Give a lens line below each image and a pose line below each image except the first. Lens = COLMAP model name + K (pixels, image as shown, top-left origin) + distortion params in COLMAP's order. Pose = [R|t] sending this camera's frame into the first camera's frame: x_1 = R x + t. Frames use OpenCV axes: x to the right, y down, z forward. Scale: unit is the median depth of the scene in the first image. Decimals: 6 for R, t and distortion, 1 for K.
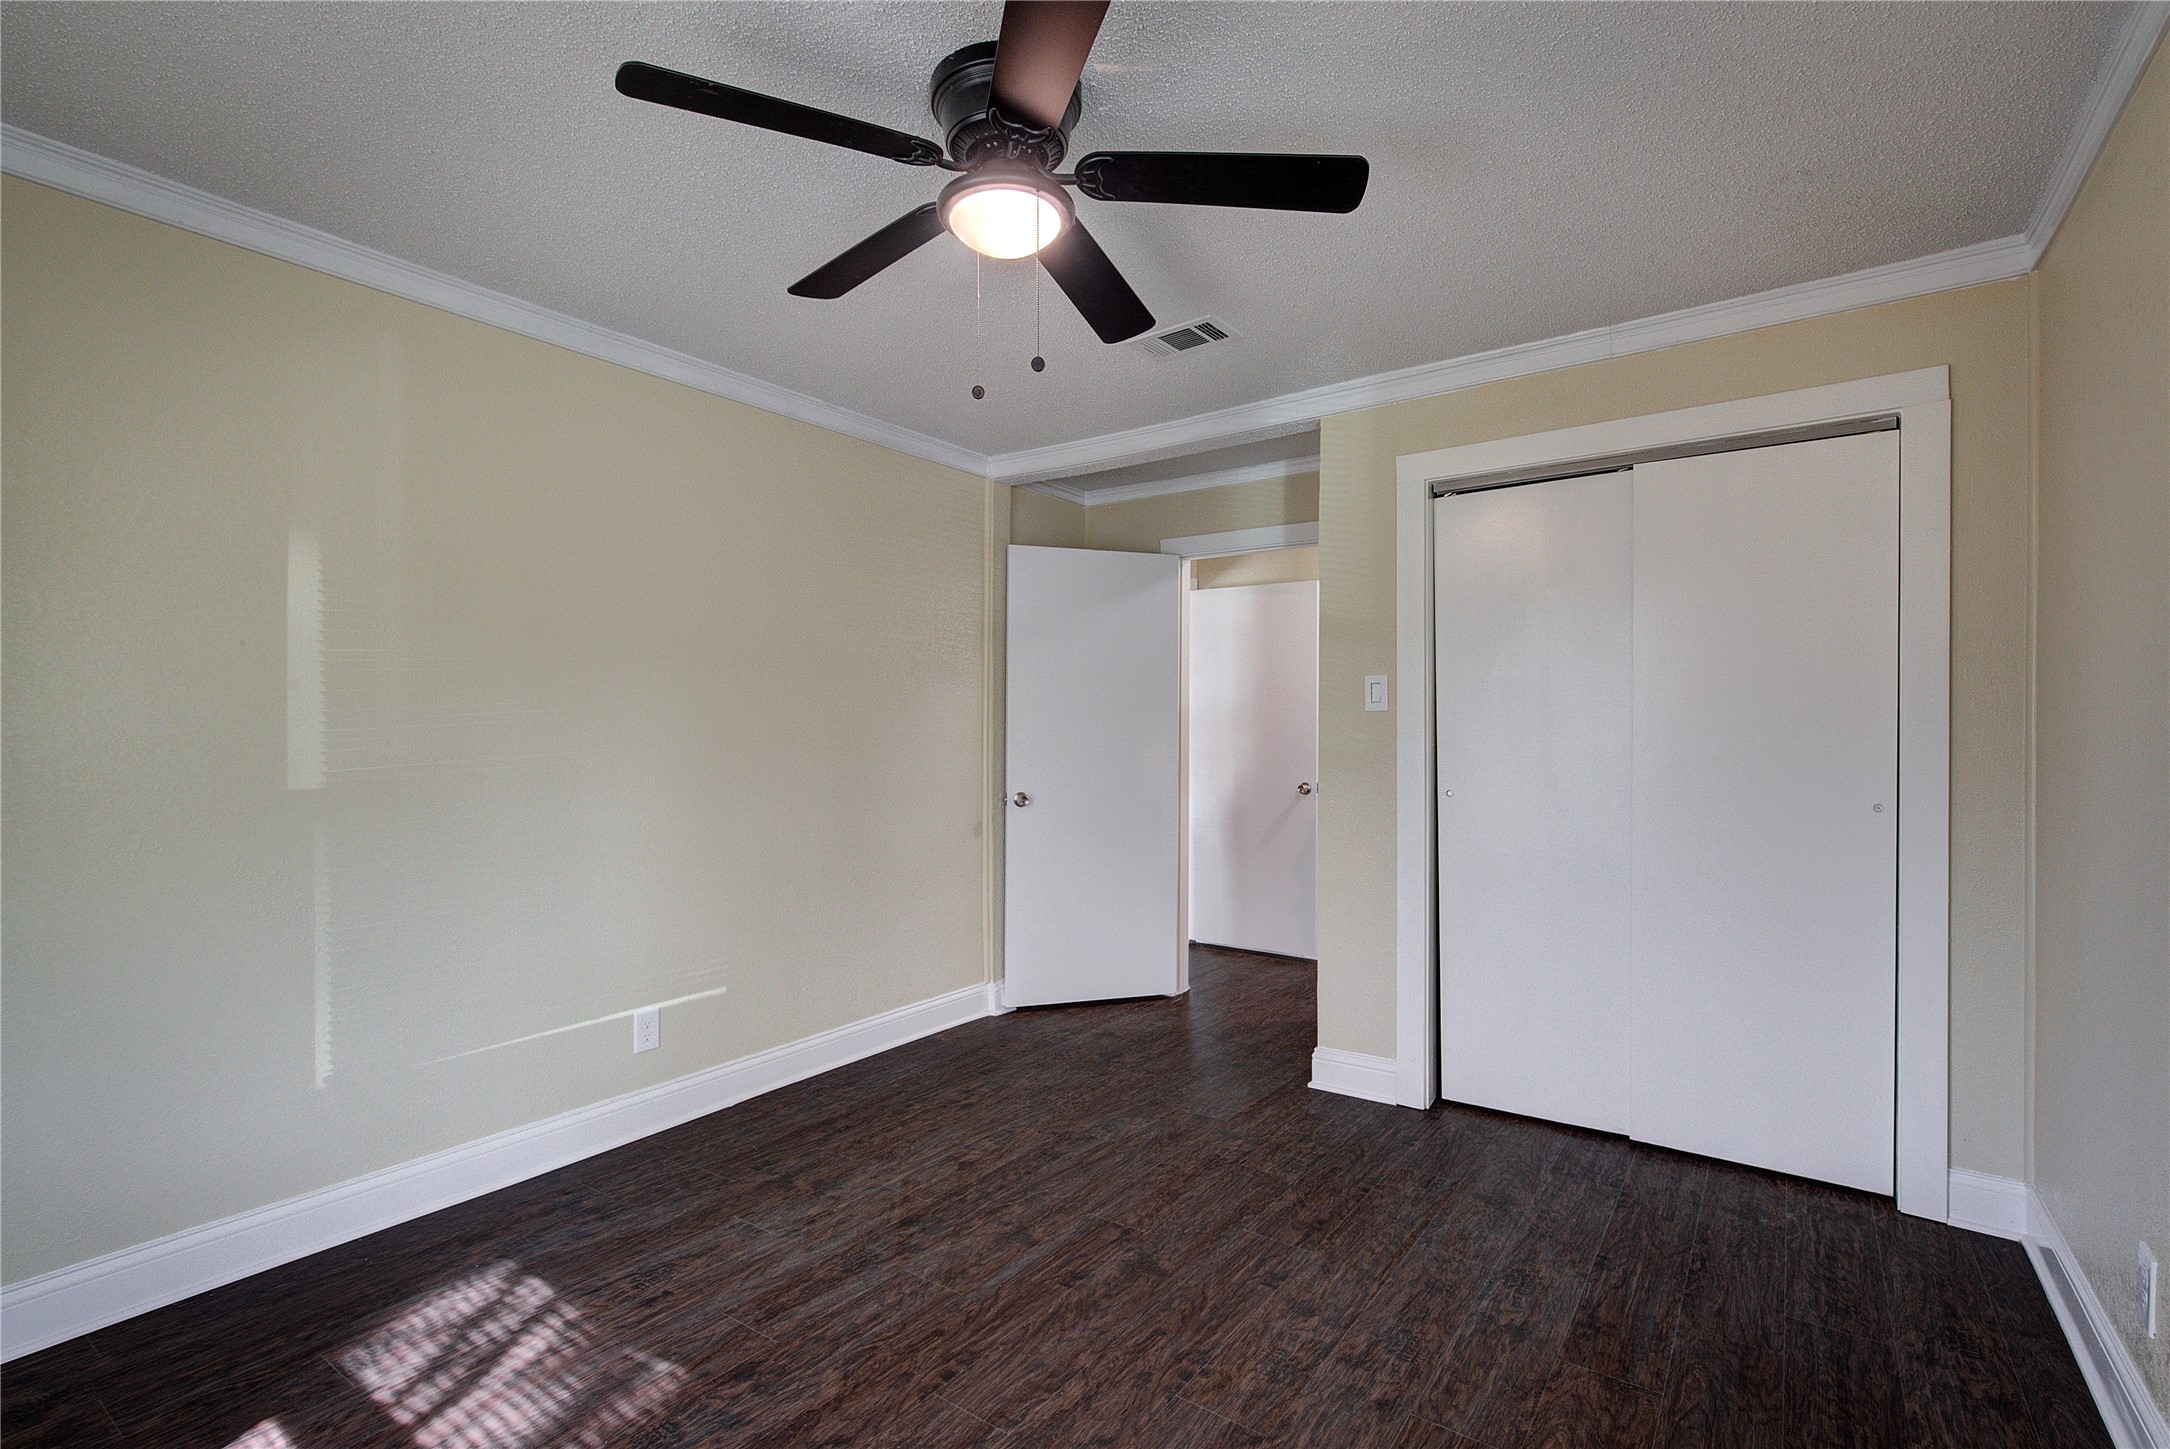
lens RADIAL K [[987.1, 0, 1085.0], [0, 987.1, 724.5], [0, 0, 1]] dist [0.000913, 0.000540]
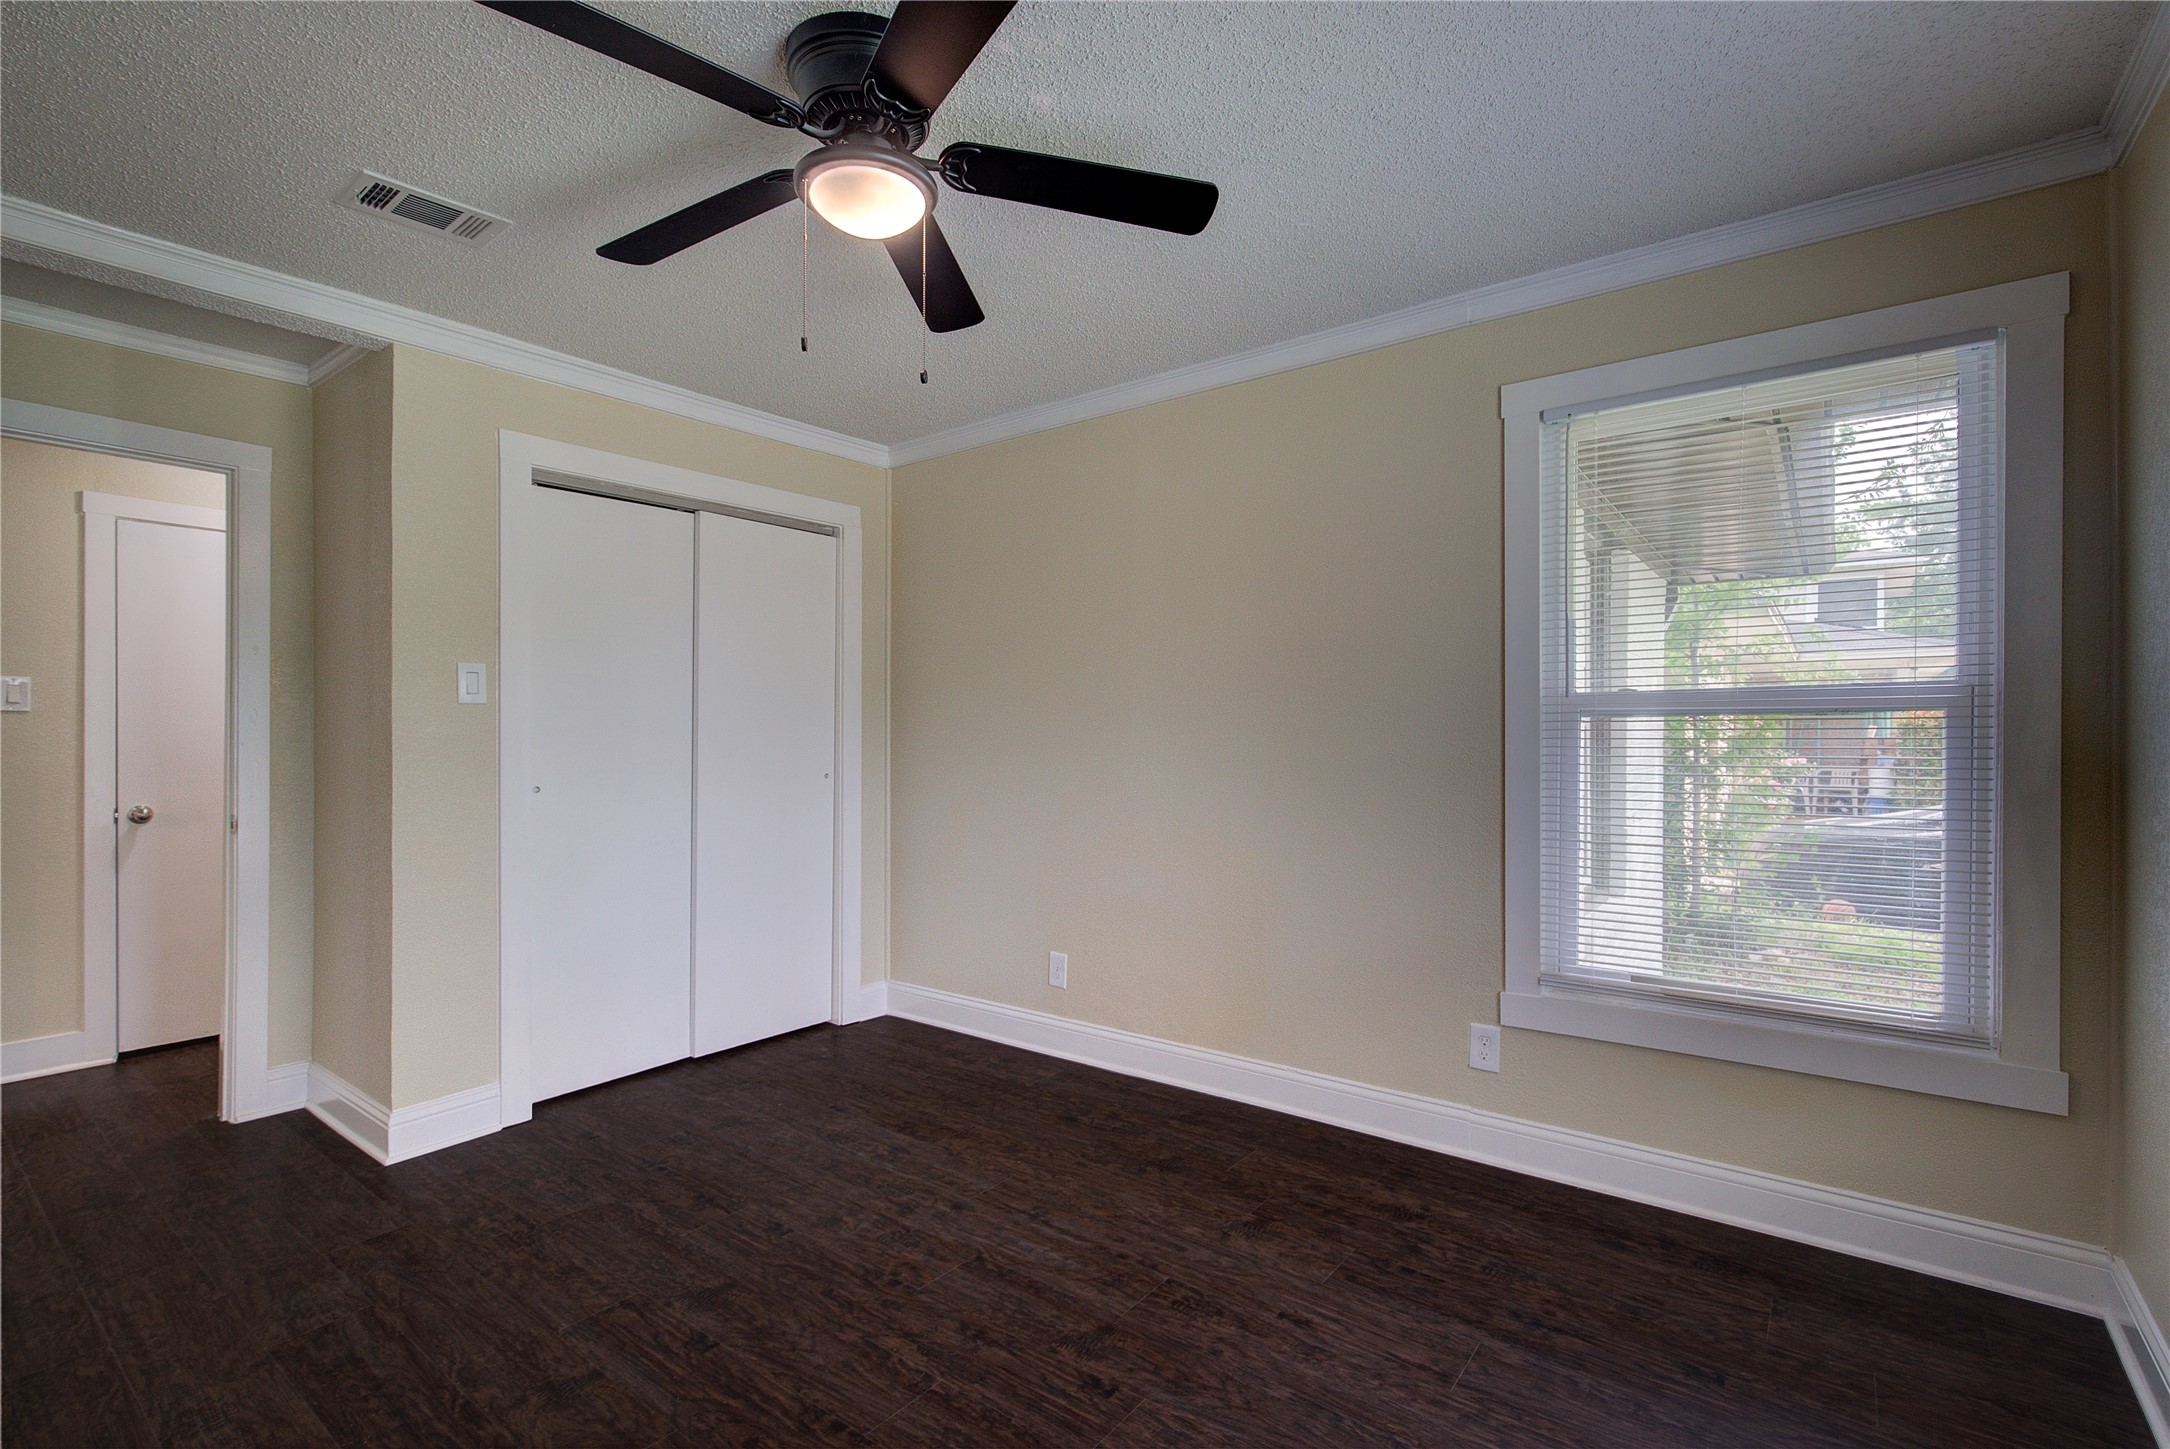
lens RADIAL K [[984.9, 0, 1090.9], [0, 984.9, 735.9], [0, 0, 1]] dist [-0.001202, 0.000076]
pose [[0.032679, -0.005997, 0.999448, -0.873203], [-0.006273, 0.999961, 0.006205, 0.009818], [-0.999446, -0.006472, 0.032641, 0.621821]]
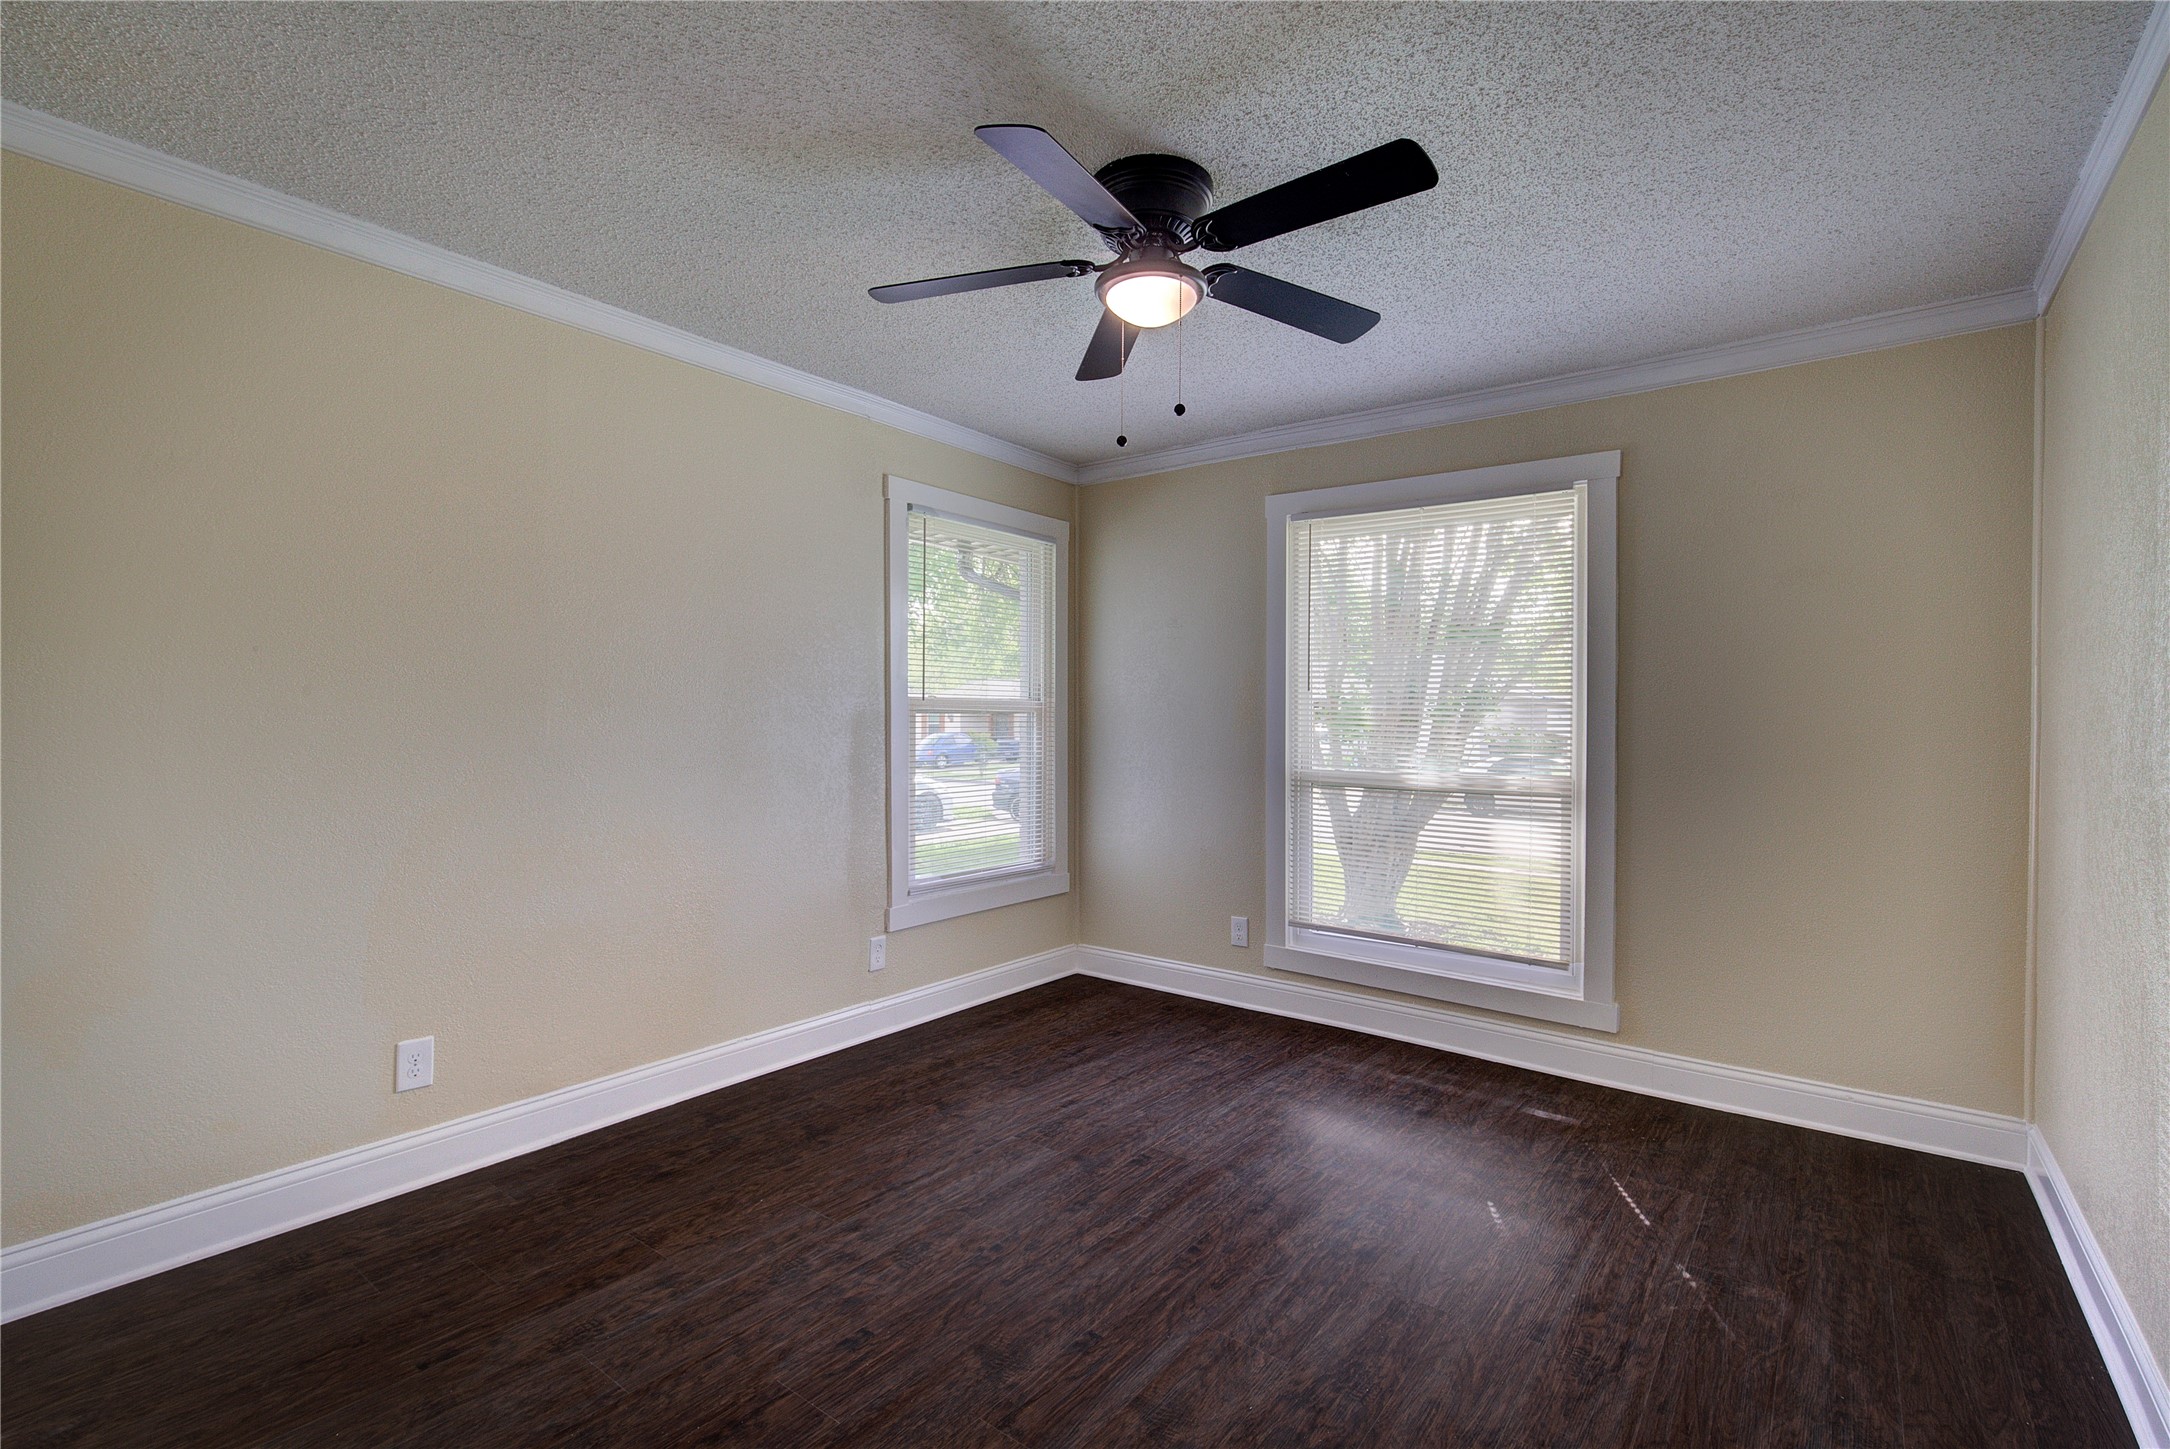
lens RADIAL K [[984.9, 0, 1090.9], [0, 984.9, 735.9], [0, 0, 1]] dist [-0.001202, 0.000076]
pose [[-0.999388, -0.006005, 0.034472, -0.042737], [-0.005853, 0.999973, 0.004498, 0.022228], [-0.034498, 0.004294, -0.999396, 1.852612]]
